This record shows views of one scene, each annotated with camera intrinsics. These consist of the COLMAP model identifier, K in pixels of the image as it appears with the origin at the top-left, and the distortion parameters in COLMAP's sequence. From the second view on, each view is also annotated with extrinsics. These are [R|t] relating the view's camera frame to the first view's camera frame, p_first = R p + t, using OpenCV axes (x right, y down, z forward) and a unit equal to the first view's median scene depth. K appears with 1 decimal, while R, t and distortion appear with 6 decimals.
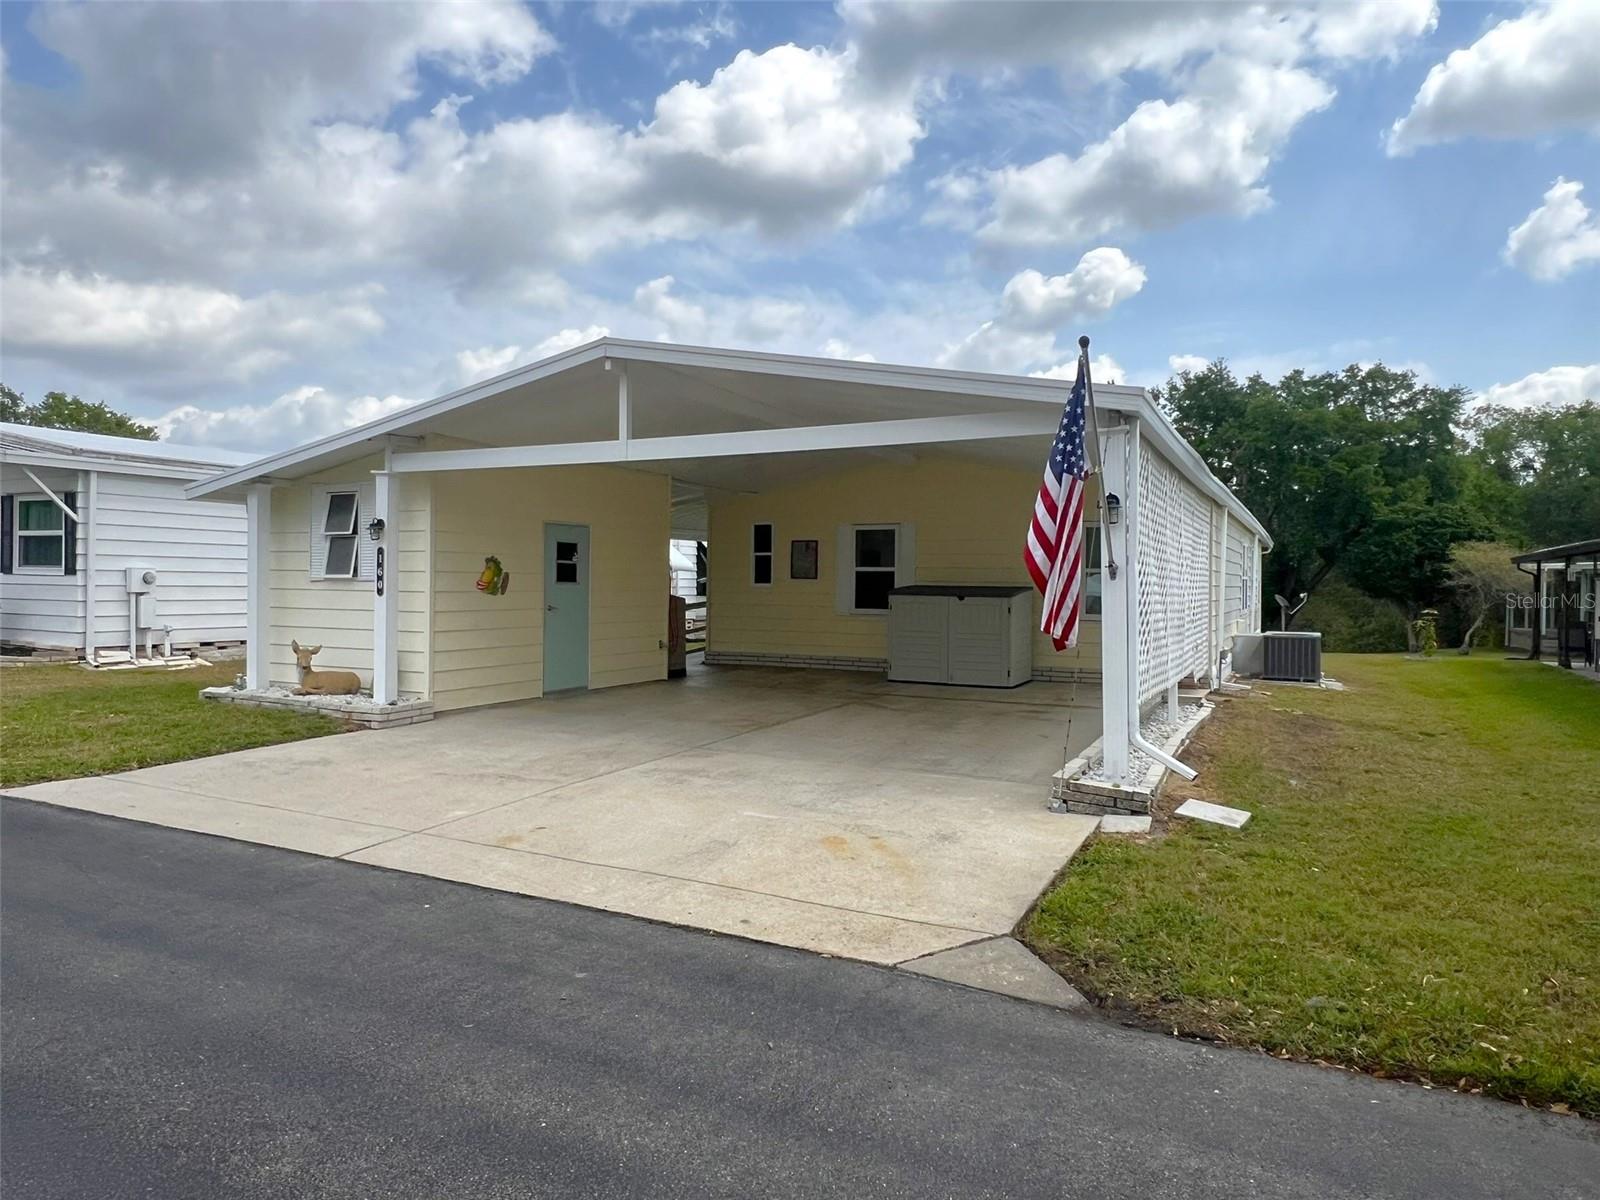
lens RADIAL K [[1010.6, 0, 800.0], [0, 1010.6, 600.0], [0, 0, 1]] dist [0.003121, 0.000399]
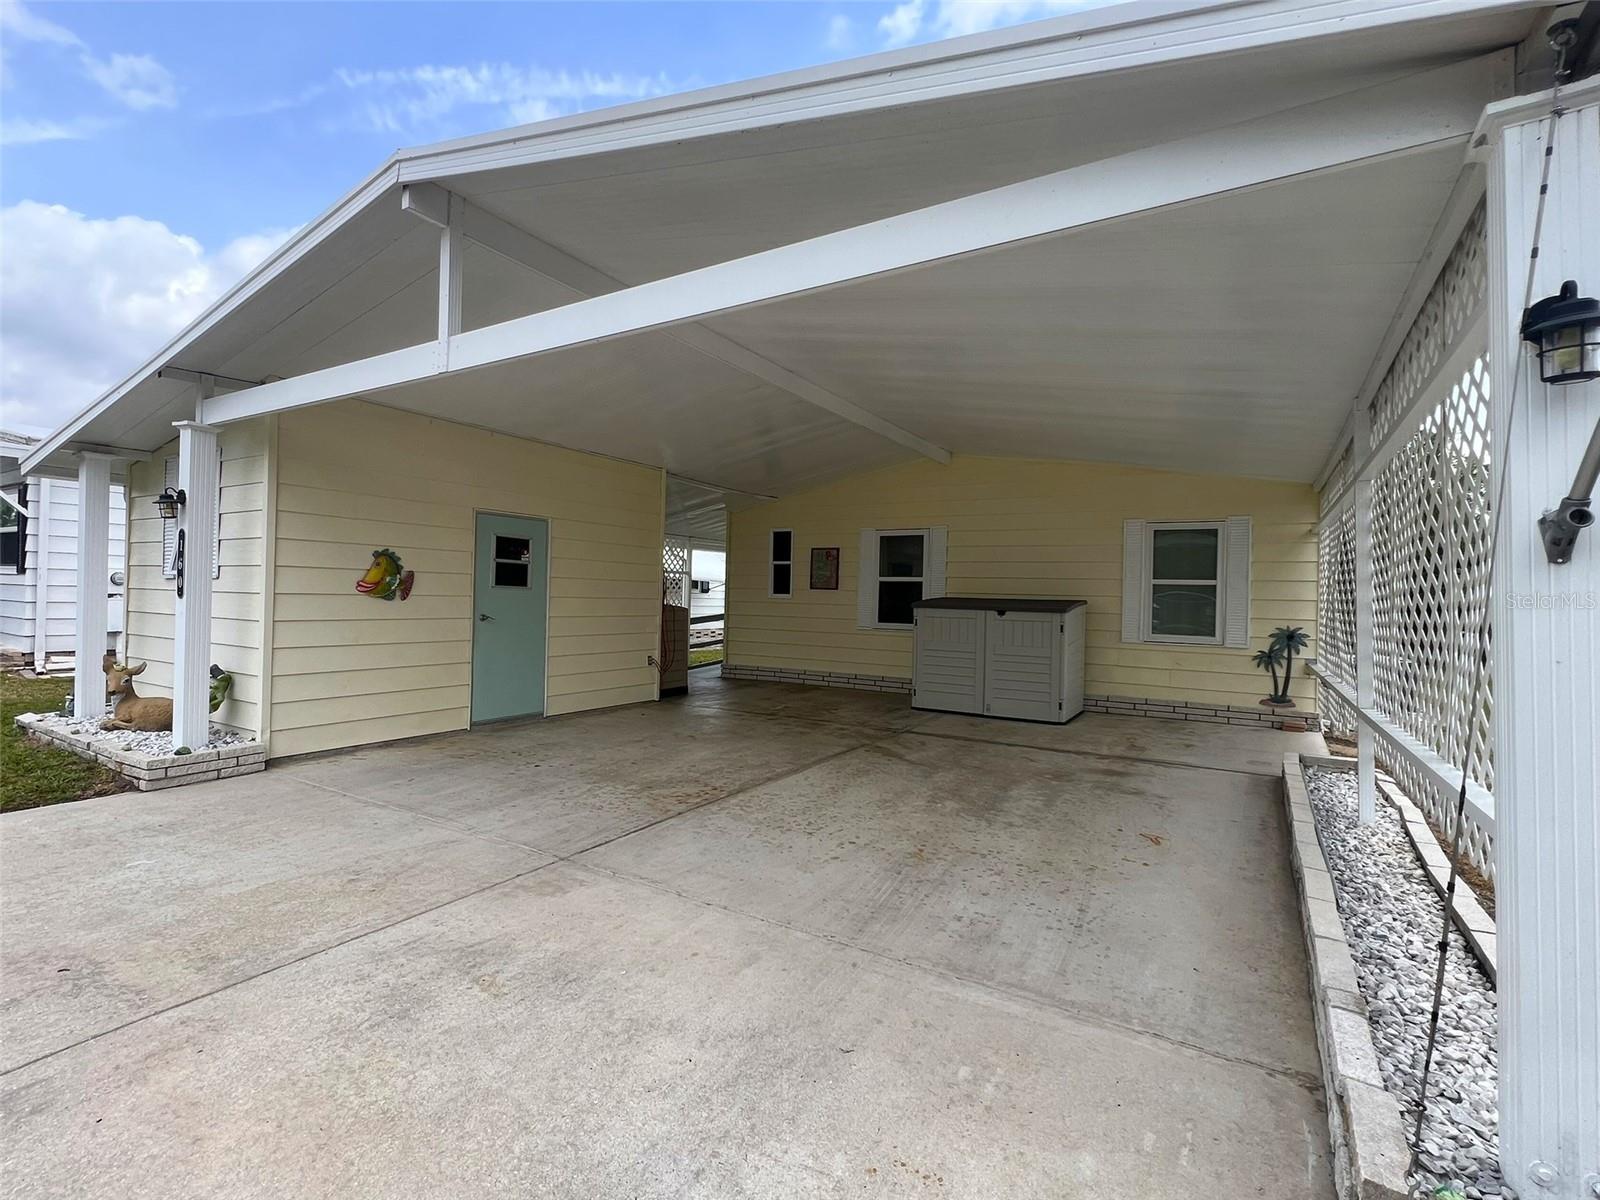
lens RADIAL K [[727.5, 0, 800.0], [0, 727.5, 600.0], [0, 0, 1]] dist [-0.002147, -0.000204]
pose [[0.996016, 0.012966, -0.088230, 0.049016], [-0.014393, 0.999775, -0.015560, -0.000697], [0.088009, 0.016768, 0.995979, 0.402674]]
